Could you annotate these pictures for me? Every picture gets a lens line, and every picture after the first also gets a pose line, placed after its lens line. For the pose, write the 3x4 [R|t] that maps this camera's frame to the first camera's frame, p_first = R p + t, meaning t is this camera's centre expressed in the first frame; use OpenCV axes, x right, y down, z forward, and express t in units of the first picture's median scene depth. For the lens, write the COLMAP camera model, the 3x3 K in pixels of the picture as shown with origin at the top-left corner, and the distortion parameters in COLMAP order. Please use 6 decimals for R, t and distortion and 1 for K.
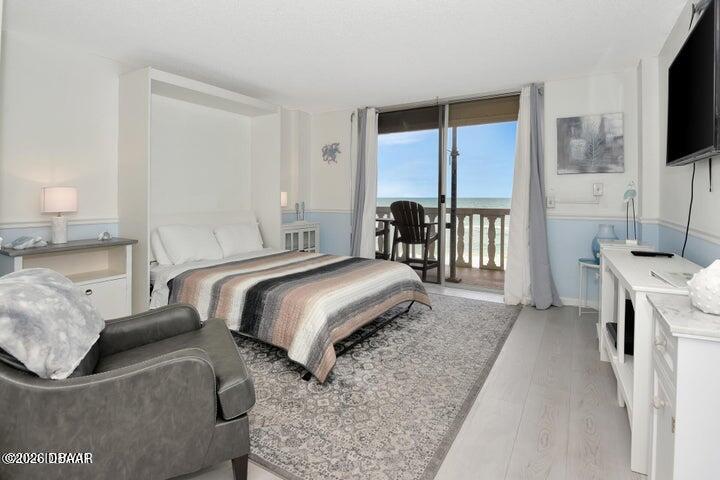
lens RADIAL K [[361.5, 0, 360.4], [0, 361.5, 198.1], [0, 0, 1]] dist [-0.020354, -0.001395]
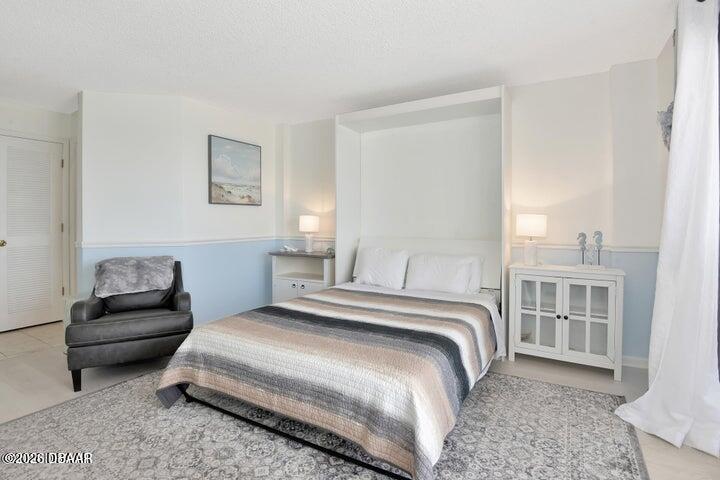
lens RADIAL K [[365.0, 0, 359.8], [0, 365.0, 221.0], [0, 0, 1]] dist [-0.001067, -0.022397]
pose [[0.017947, -0.000736, -0.999839, 0.553166], [-0.004521, 0.999989, -0.000818, -0.003910], [0.999829, 0.004535, 0.017943, 0.912532]]
